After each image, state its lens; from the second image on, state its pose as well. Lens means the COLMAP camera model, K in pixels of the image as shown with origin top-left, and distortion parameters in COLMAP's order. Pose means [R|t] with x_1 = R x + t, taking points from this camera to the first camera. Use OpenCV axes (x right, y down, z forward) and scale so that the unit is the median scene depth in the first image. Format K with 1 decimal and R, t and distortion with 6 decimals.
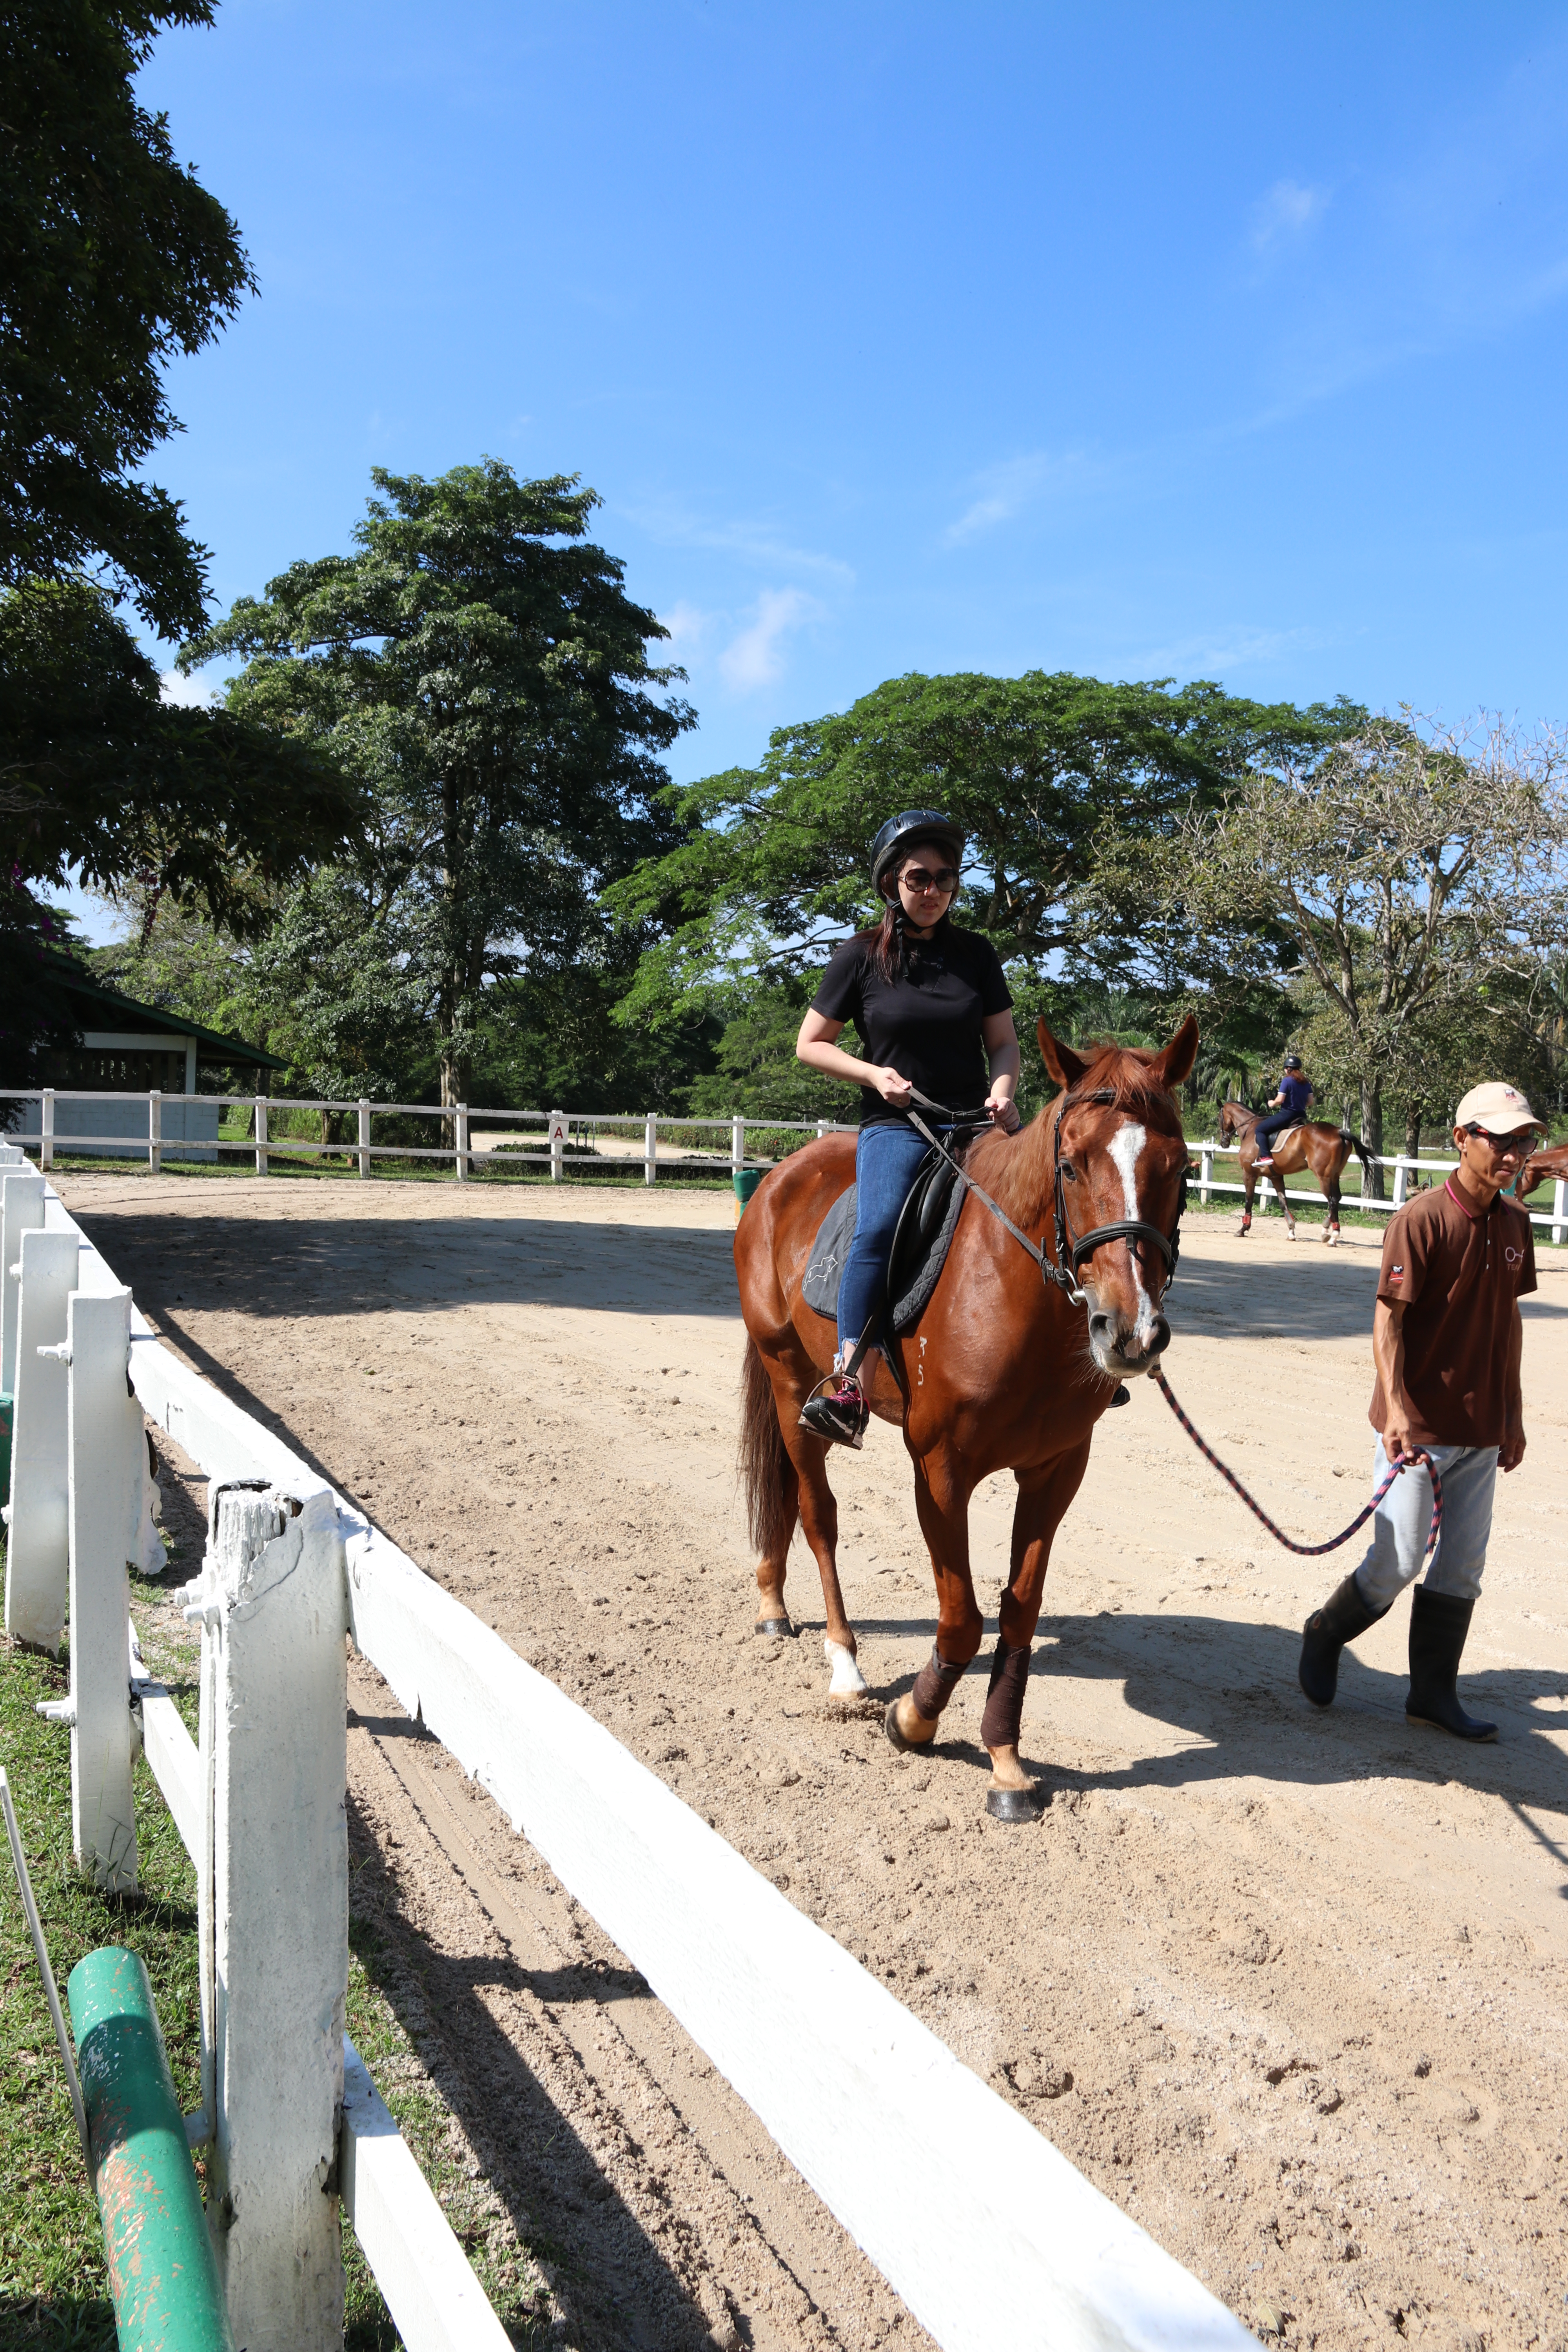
lens RADIAL K [[1931.5, 0, 784.0], [0, 1931.5, 1176.0], [0, 0, 1]] dist [-0.111811, 0.111208]
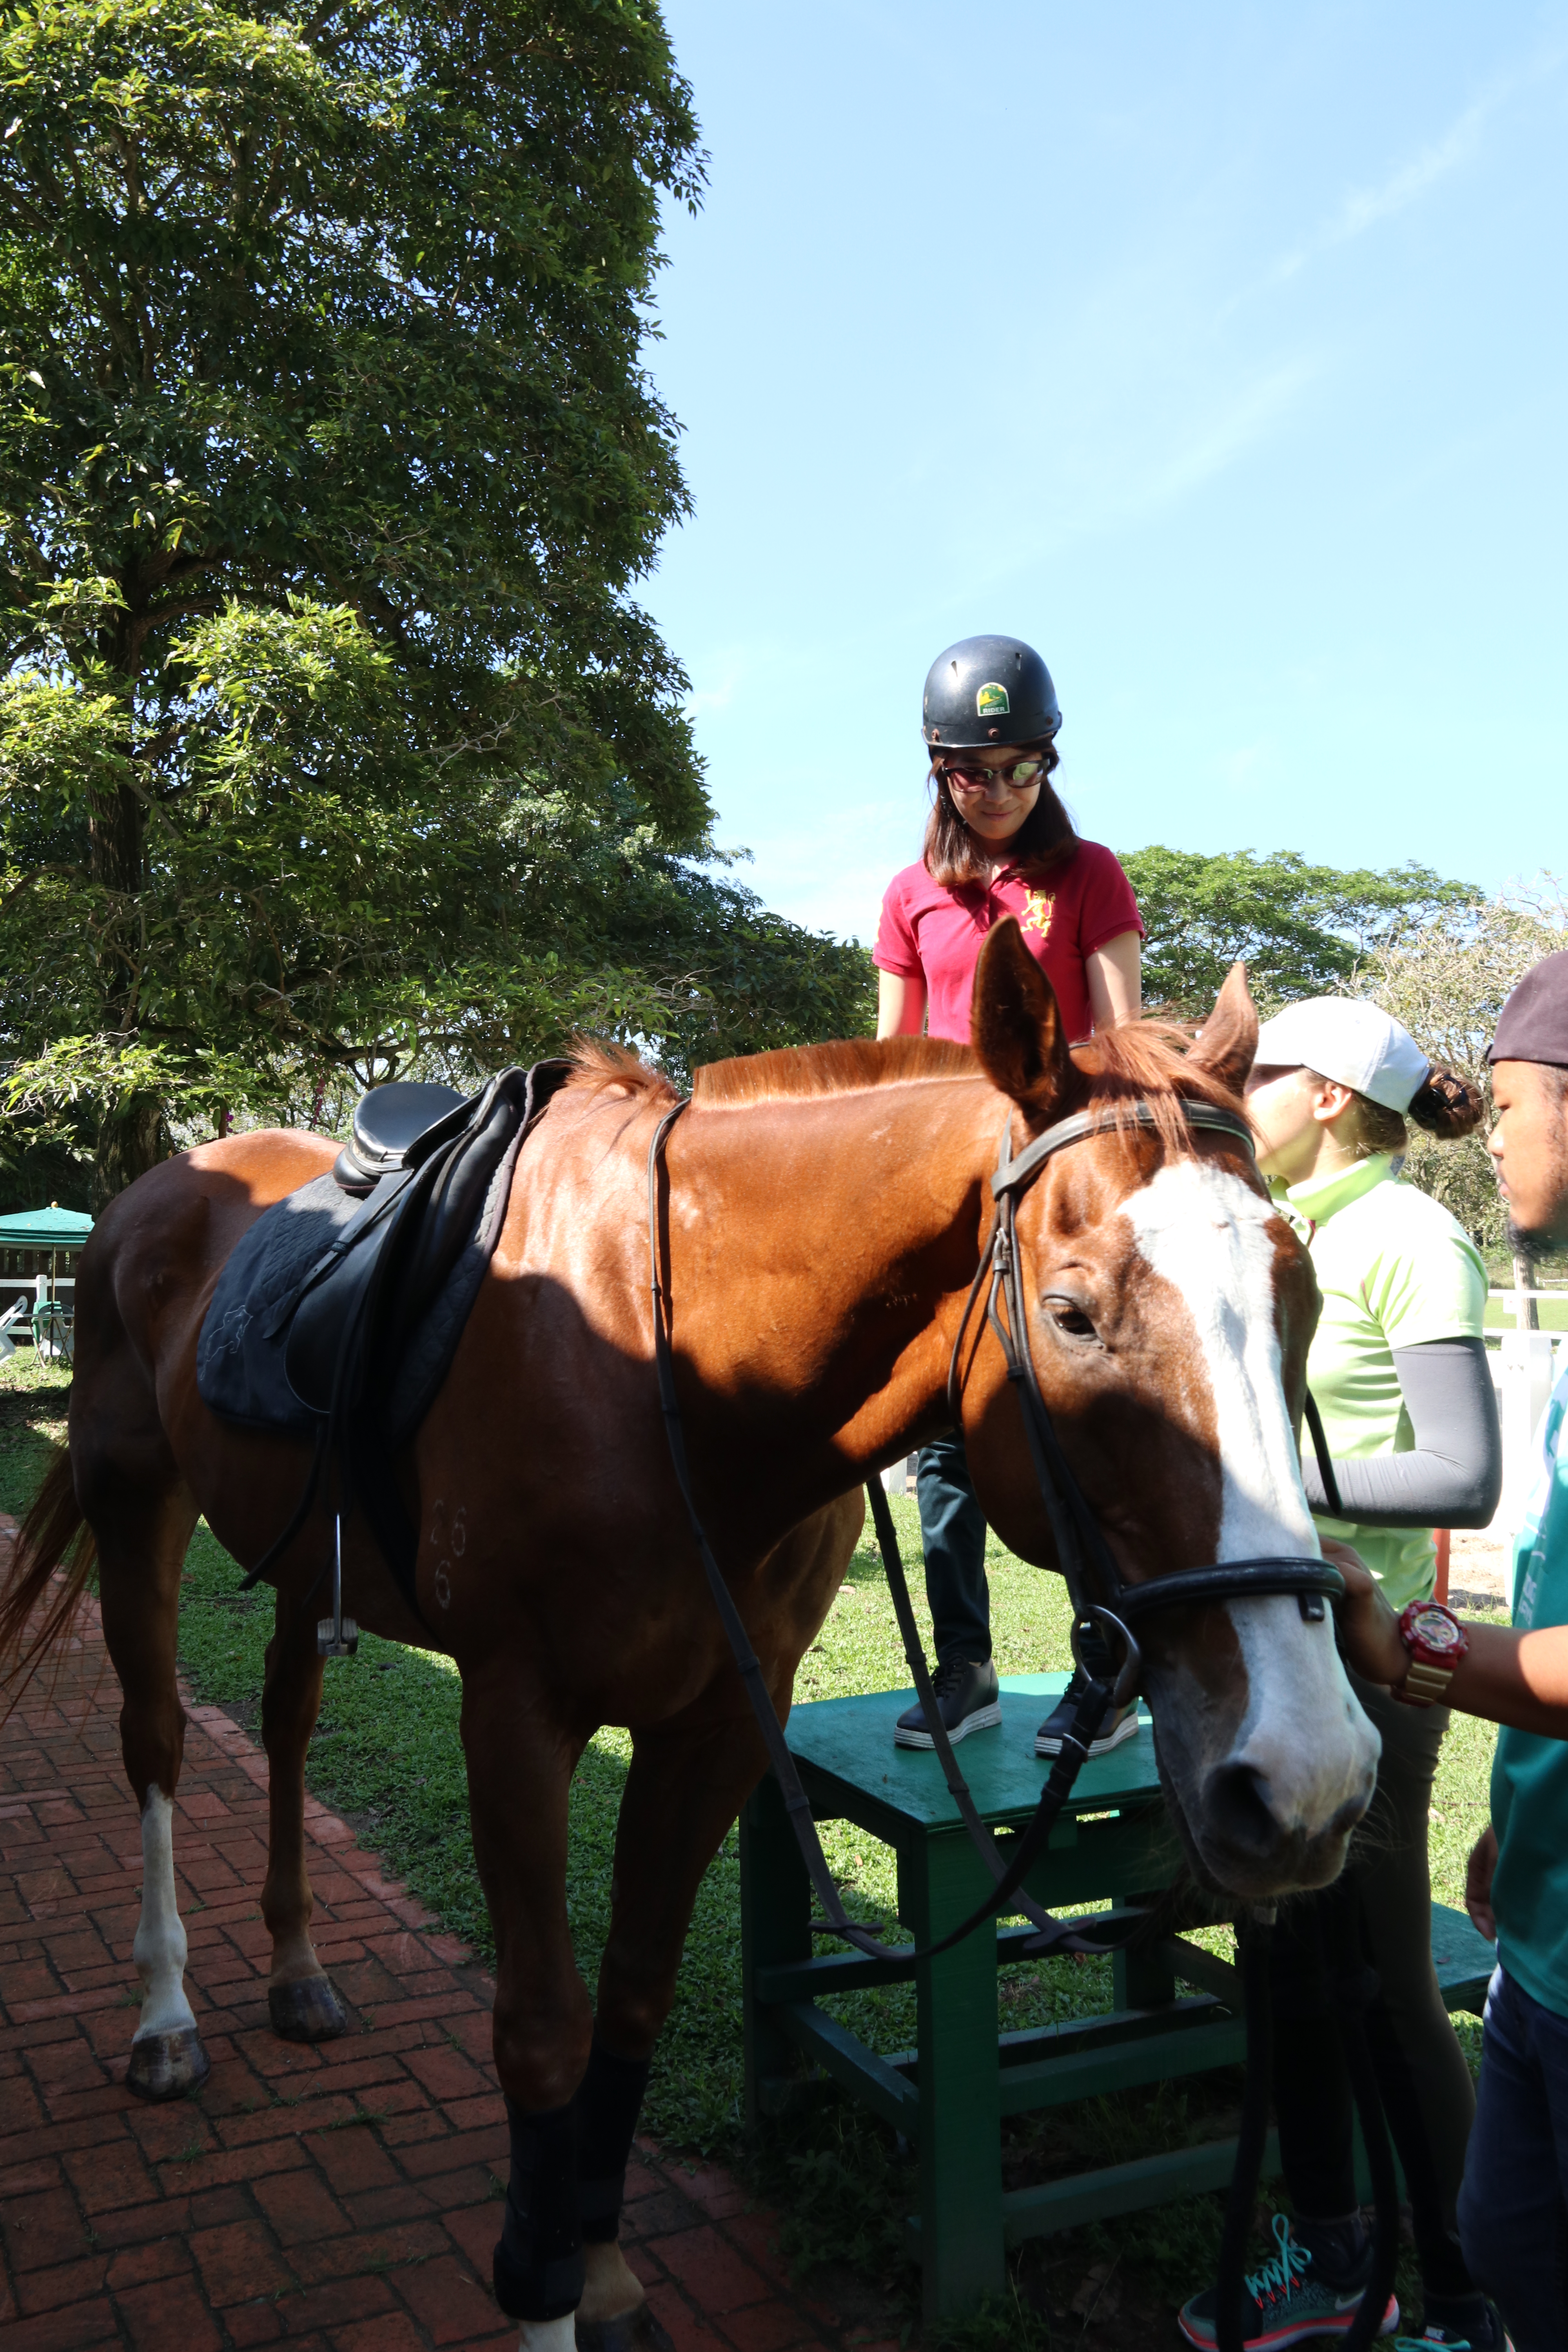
lens RADIAL K [[1936.7, 0, 786.0], [0, 1936.7, 1170.1], [0, 0, 1]] dist [-0.116992, 0.118907]
pose [[0.996557, -0.037186, 0.074108, -0.123679], [0.043561, 0.995312, -0.086355, -0.002805], [-0.070549, 0.089286, 0.993504, -0.018649]]
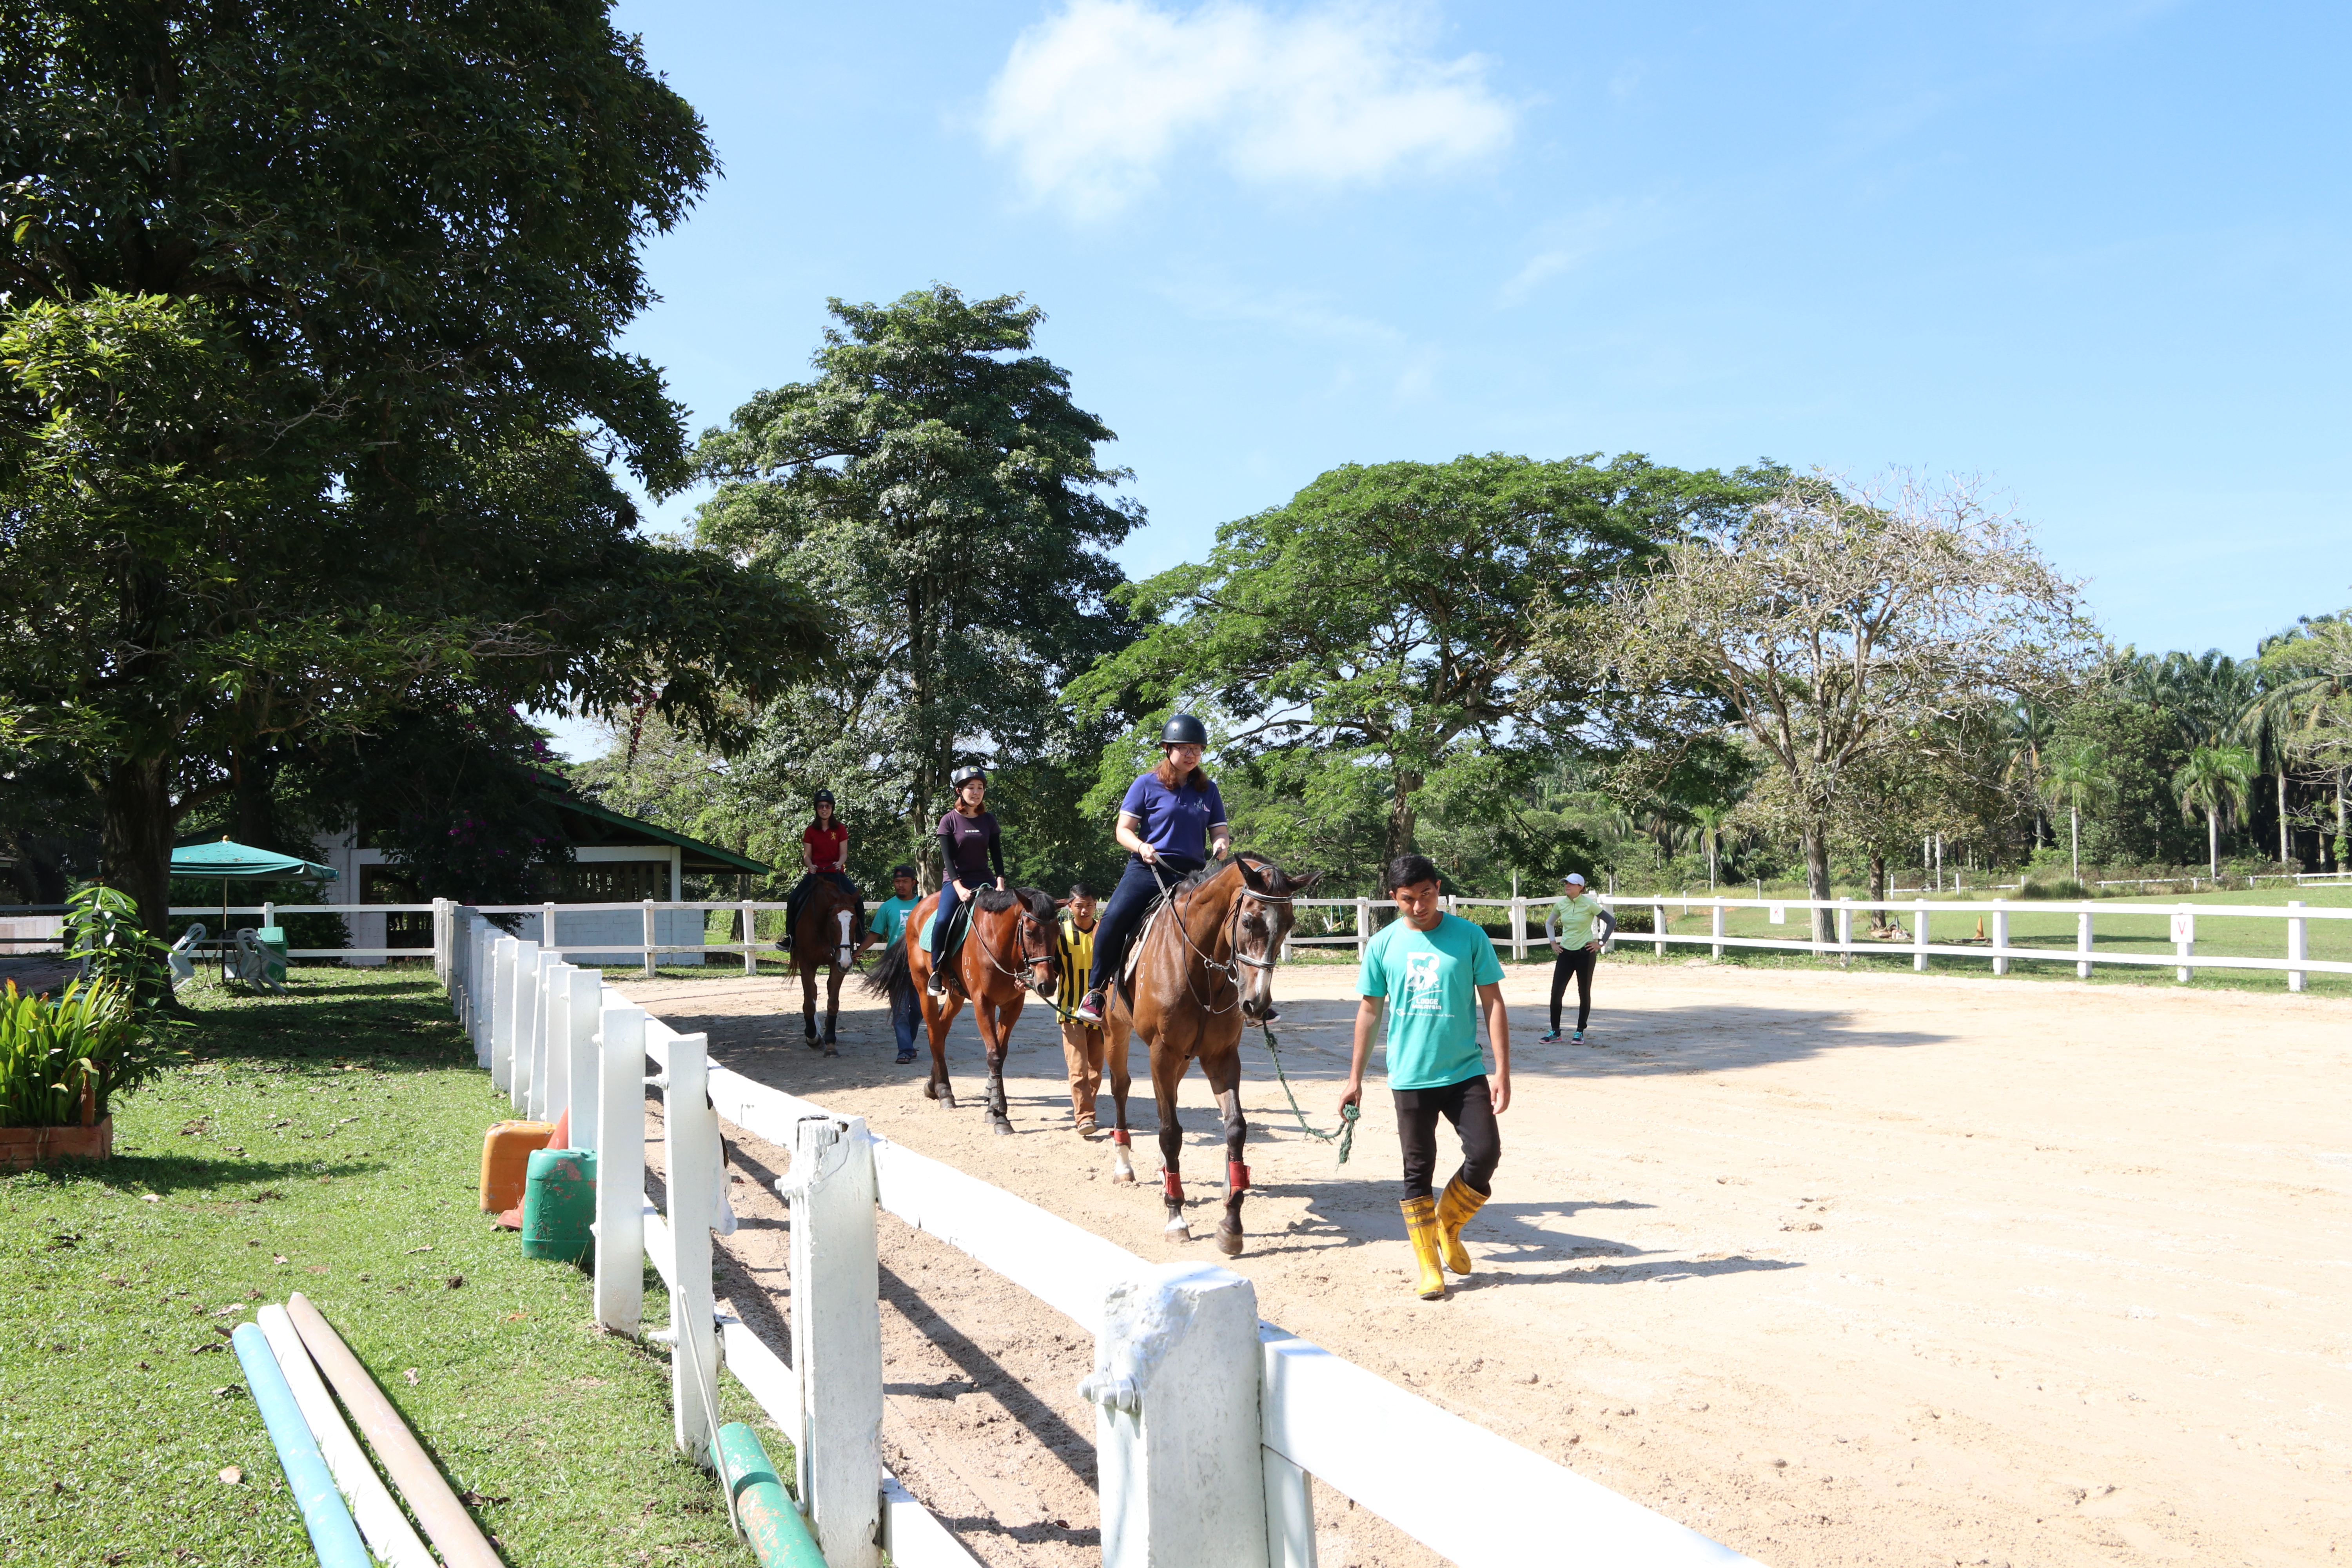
lens RADIAL K [[1931.5, 0, 1176.2], [0, 1931.5, 794.8], [0, 0, 1]] dist [-0.111811, 0.111208]
pose [[0.997691, -0.054543, -0.040461, 0.004932], [0.050959, 0.995089, -0.084865, 0.001433], [0.044891, 0.082607, 0.995571, -0.027901]]
